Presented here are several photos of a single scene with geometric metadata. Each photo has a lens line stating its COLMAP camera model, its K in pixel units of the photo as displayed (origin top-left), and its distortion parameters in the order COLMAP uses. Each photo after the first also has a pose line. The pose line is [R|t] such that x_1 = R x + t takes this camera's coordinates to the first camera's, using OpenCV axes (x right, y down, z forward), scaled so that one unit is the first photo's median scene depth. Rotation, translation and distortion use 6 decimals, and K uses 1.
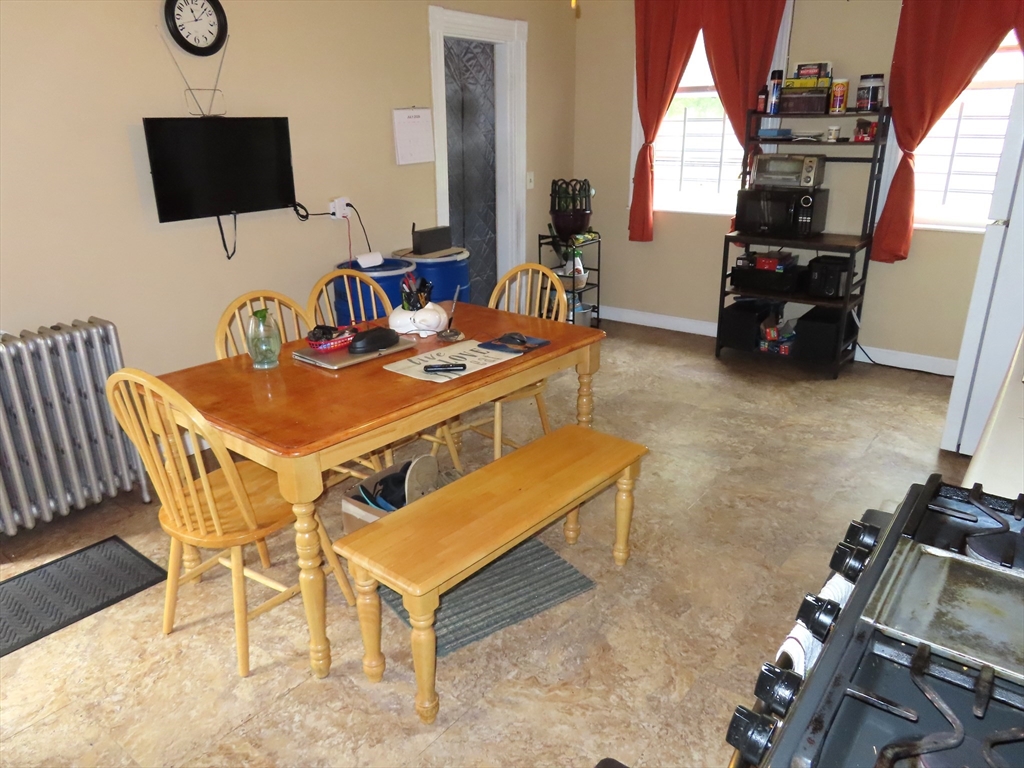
lens RADIAL K [[734.3, 0, 515.8], [0, 734.3, 380.6], [0, 0, 1]] dist [-0.014439, 0.004107]
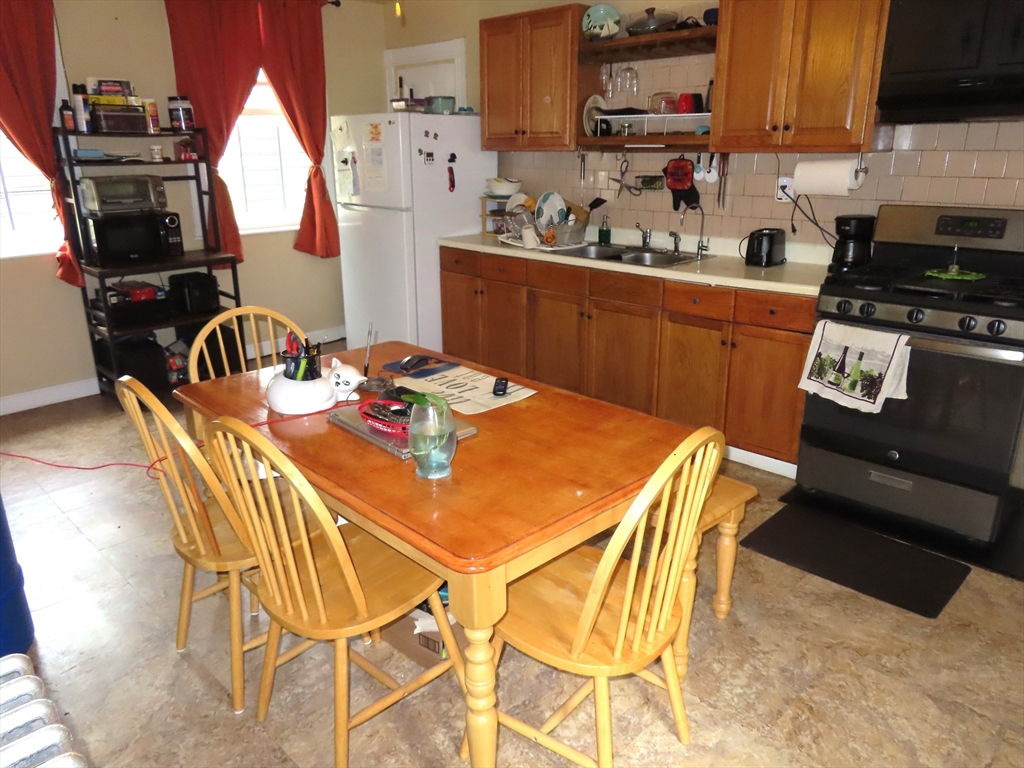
lens RADIAL K [[734.3, 0, 514.9], [0, 734.3, 386.6], [0, 0, 1]] dist [-0.014439, 0.004107]
pose [[0.119507, -0.306430, 0.944361, -0.548125], [0.335912, 0.907562, 0.251981, -0.138268], [-0.934281, 0.287109, 0.211394, 0.431024]]
